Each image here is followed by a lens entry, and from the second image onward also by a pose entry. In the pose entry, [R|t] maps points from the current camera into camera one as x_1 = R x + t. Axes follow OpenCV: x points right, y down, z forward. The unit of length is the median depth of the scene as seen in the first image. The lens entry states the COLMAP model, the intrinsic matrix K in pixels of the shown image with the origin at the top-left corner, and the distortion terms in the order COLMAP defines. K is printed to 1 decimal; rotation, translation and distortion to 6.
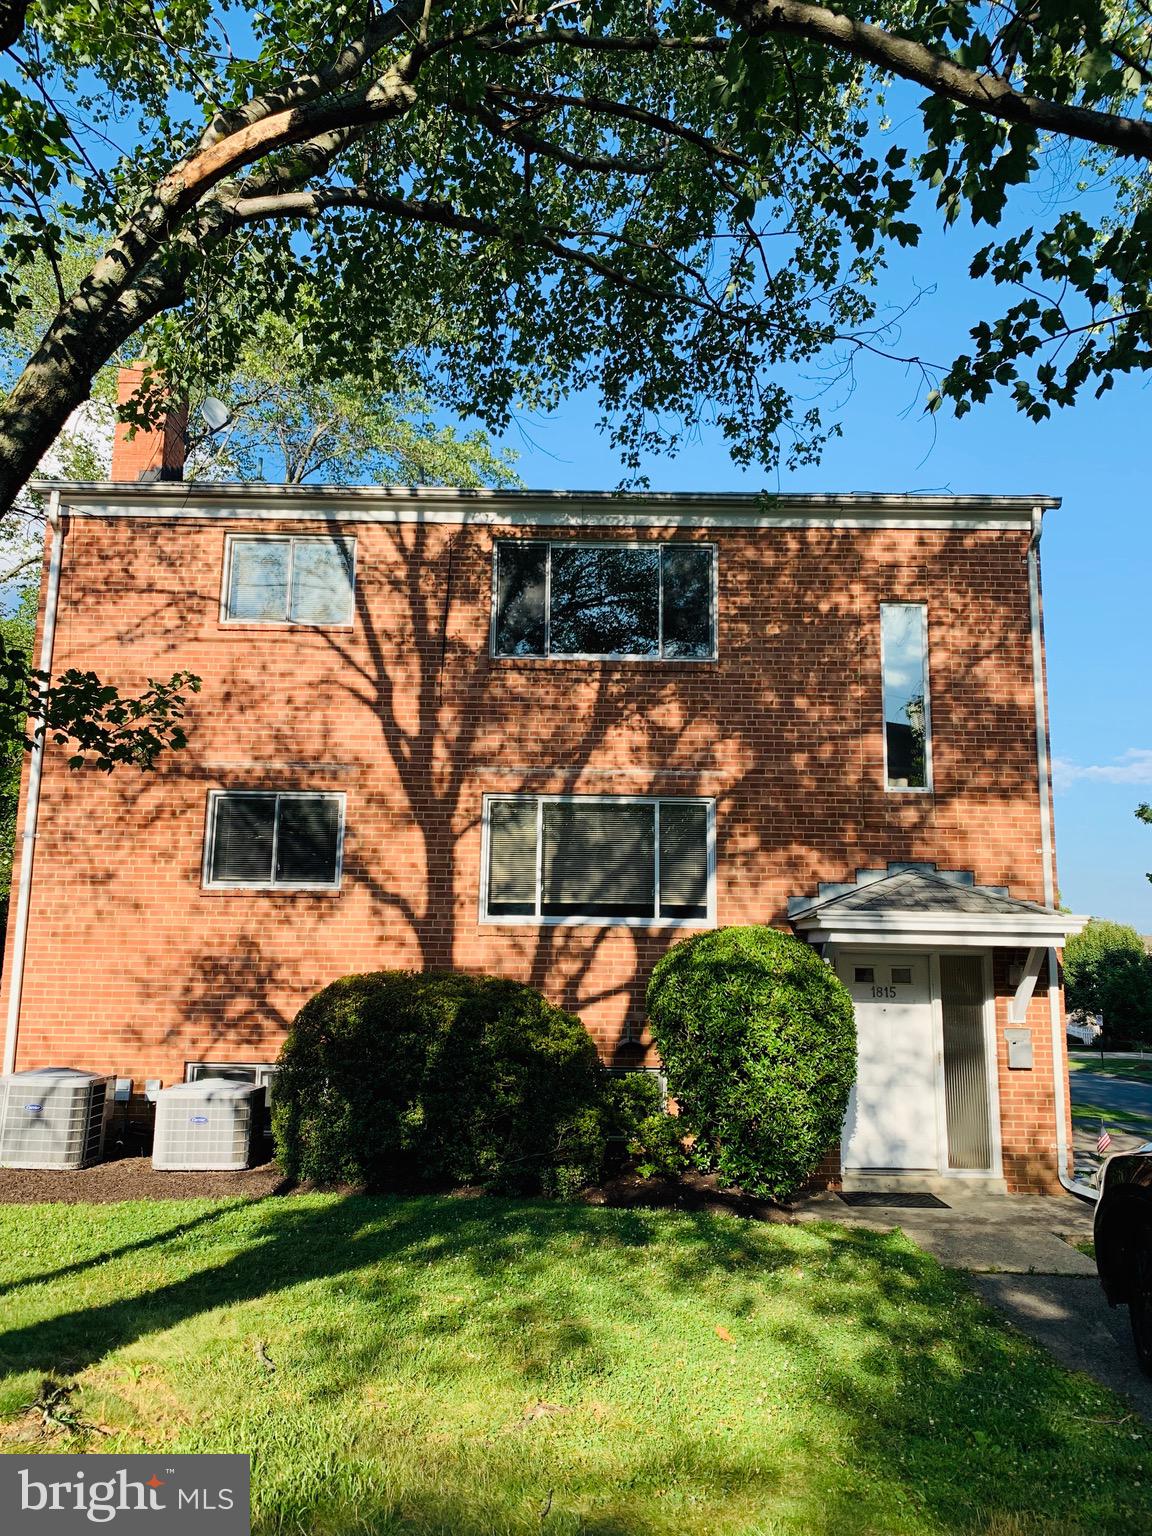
lens RADIAL K [[1207.2, 0, 579.8], [0, 1207.2, 766.0], [0, 0, 1]] dist [0.187126, -0.381473]
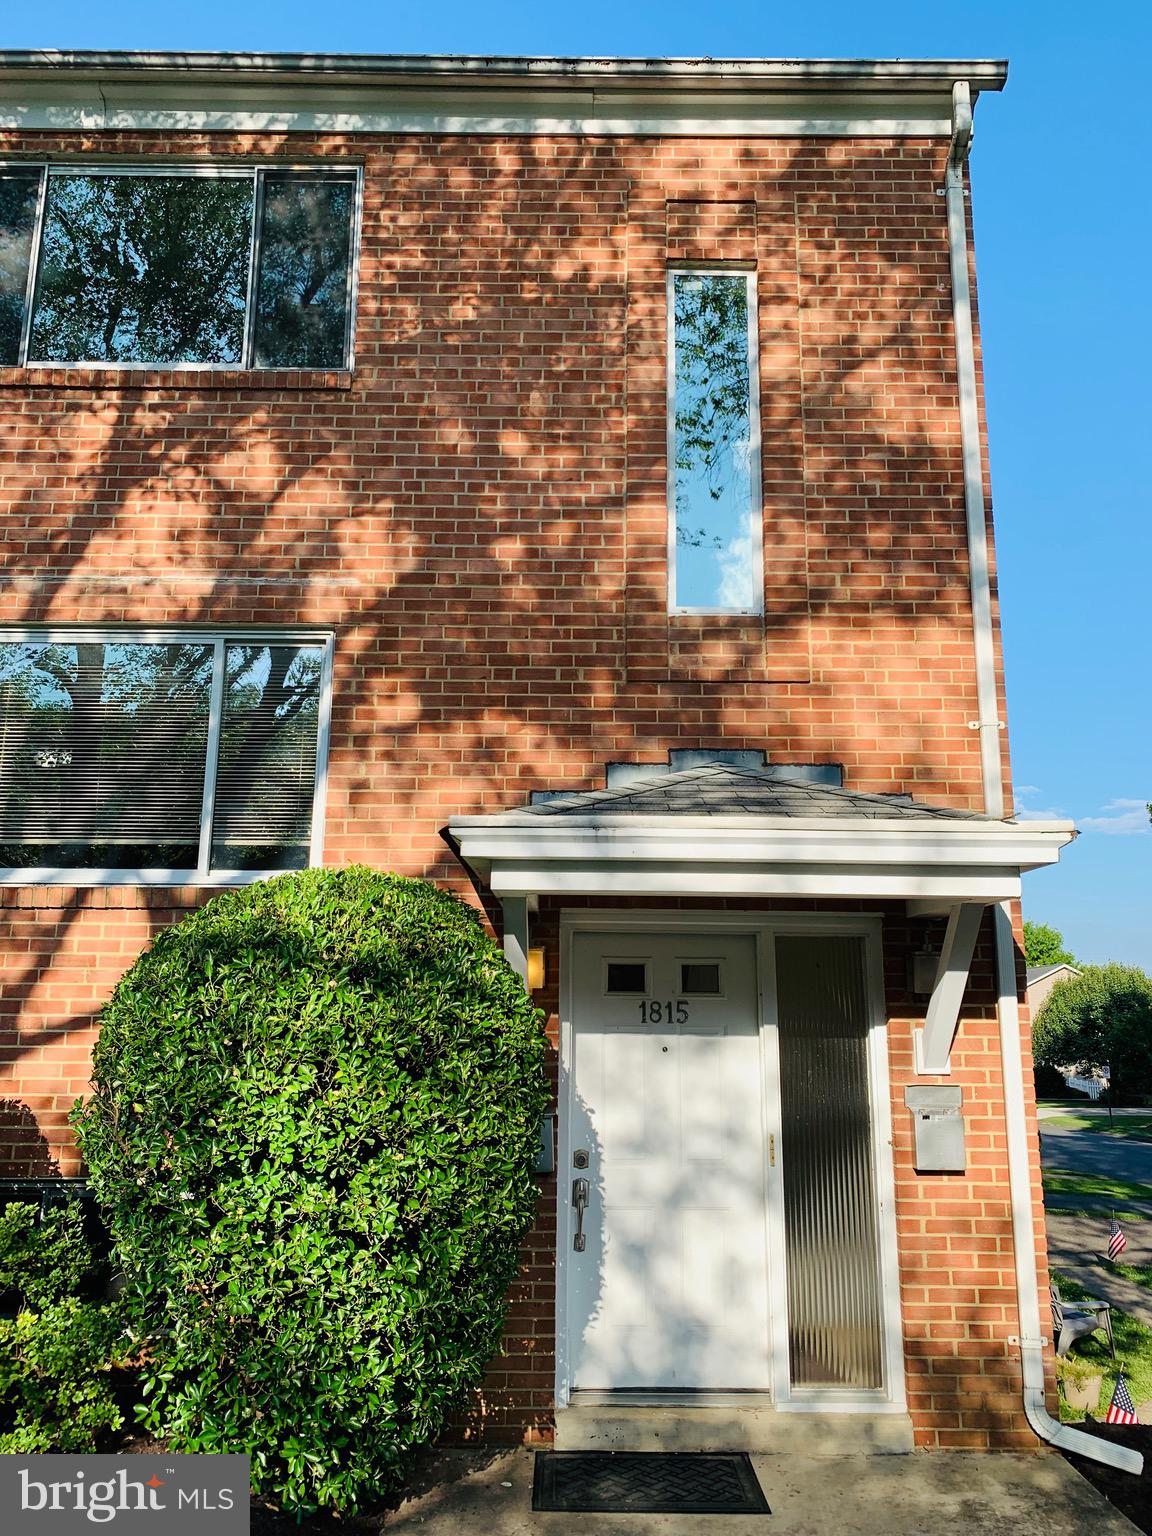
lens RADIAL K [[1188.6, 0, 576.0], [0, 1188.6, 768.0], [0, 0, 1]] dist [0.030794, -0.005826]
pose [[0.999888, -0.008347, -0.012401, 0.214143], [0.007737, 0.998792, -0.048523, 0.107135], [0.012791, 0.048421, 0.998745, 0.508317]]
